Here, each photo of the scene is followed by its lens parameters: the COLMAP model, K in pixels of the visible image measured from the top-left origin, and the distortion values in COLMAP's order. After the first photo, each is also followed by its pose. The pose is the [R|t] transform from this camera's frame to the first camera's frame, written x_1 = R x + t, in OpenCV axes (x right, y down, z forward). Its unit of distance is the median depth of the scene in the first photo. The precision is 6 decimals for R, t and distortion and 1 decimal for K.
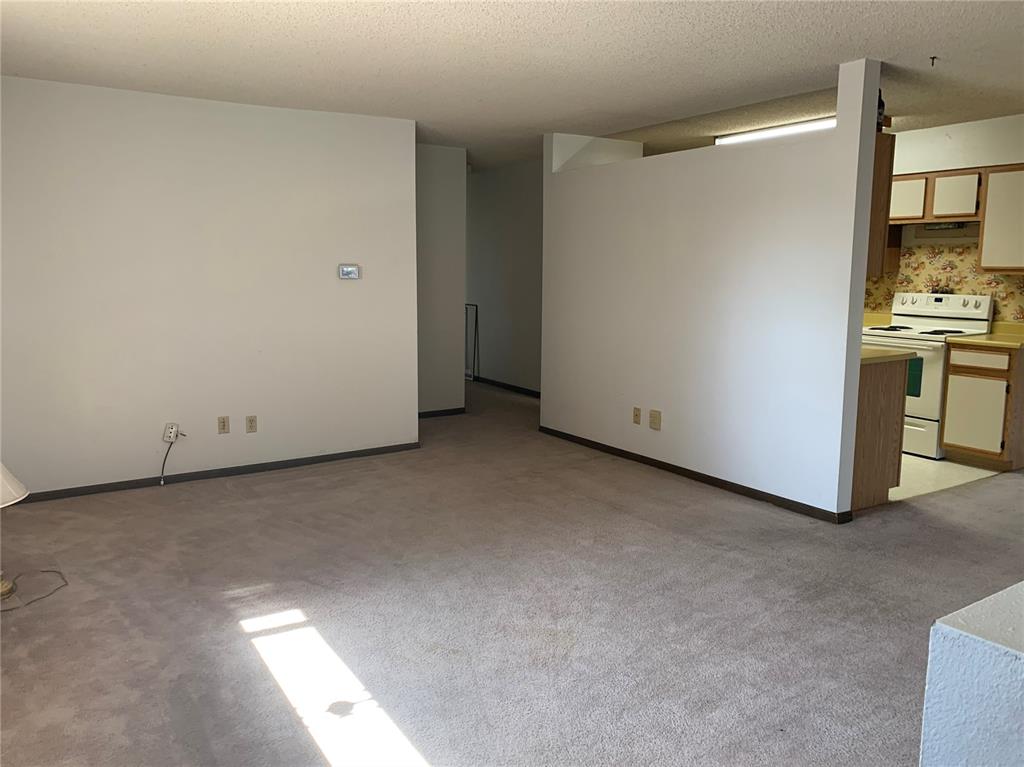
lens RADIAL K [[769.9, 0, 512.0], [0, 769.9, 383.5], [0, 0, 1]] dist [-0.012135, -0.008558]
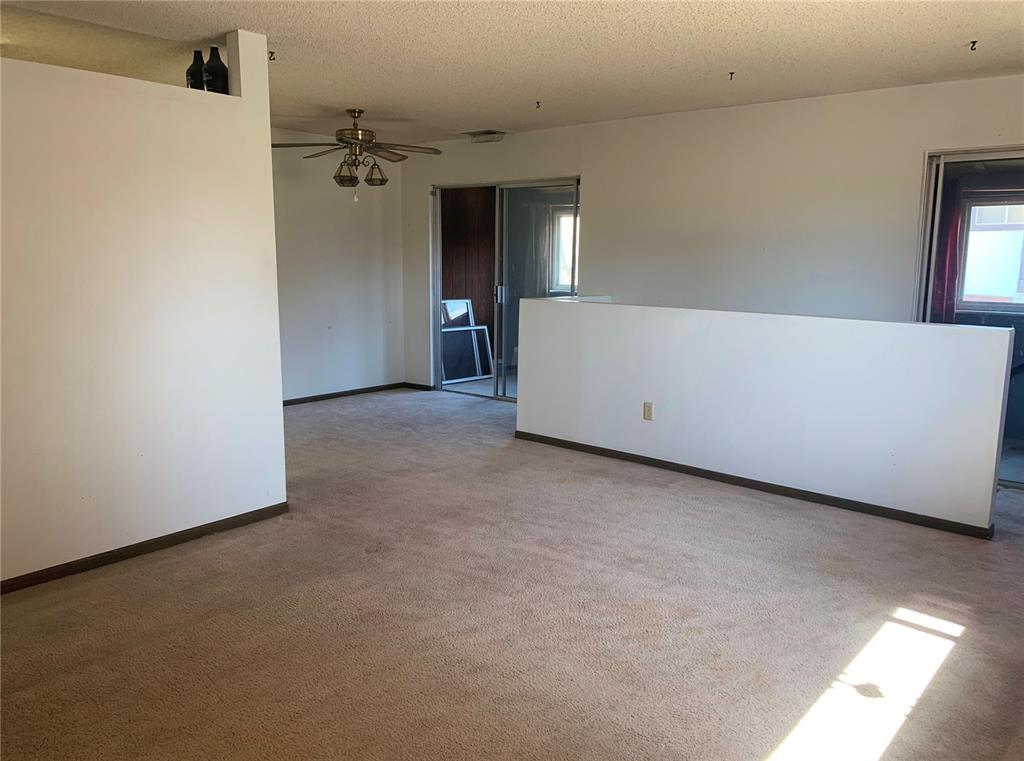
lens RADIAL K [[772.1, 0, 512.0], [0, 772.1, 380.5], [0, 0, 1]] dist [-0.004301, -0.000535]
pose [[-0.276510, -0.159198, 0.947733, -0.558931], [0.141703, 0.968650, 0.204054, -0.139487], [-0.950507, 0.190719, -0.245282, 0.916735]]
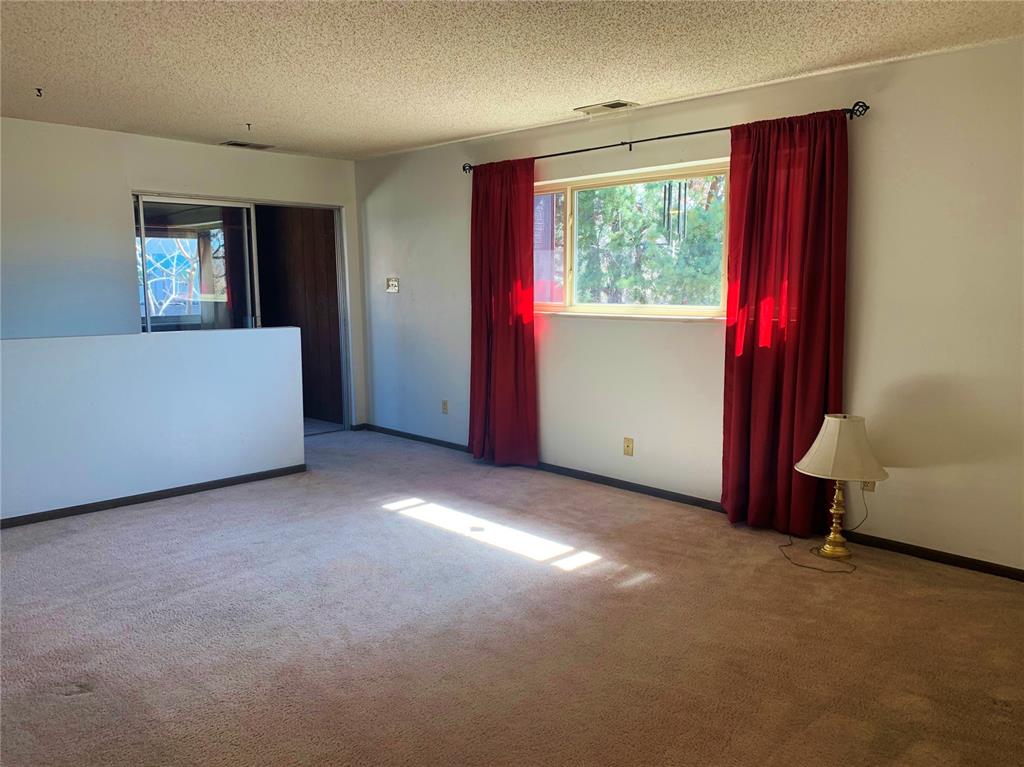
lens RADIAL K [[769.9, 0, 512.0], [0, 769.9, 383.5], [0, 0, 1]] dist [-0.012135, -0.008558]
pose [[-0.979013, 0.026699, -0.202041, 0.022317], [-0.033880, 0.956264, 0.290536, -0.235404], [0.200962, 0.291284, -0.935290, 1.461610]]
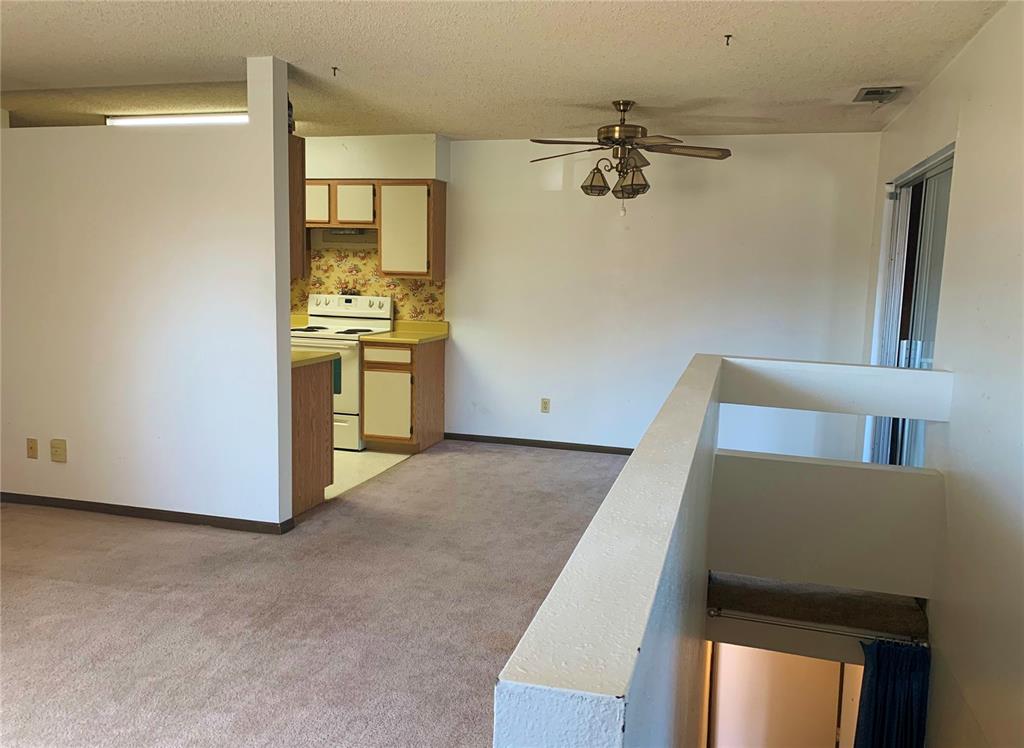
lens RADIAL K [[787.6, 0, 512.0], [0, 787.6, 374.0], [0, 0, 1]] dist [0.004118, -0.007242]
pose [[0.747870, -0.067449, 0.660410, -0.001288], [0.076349, 0.996963, 0.015361, -0.011306], [-0.659440, 0.038934, 0.750748, 0.052170]]
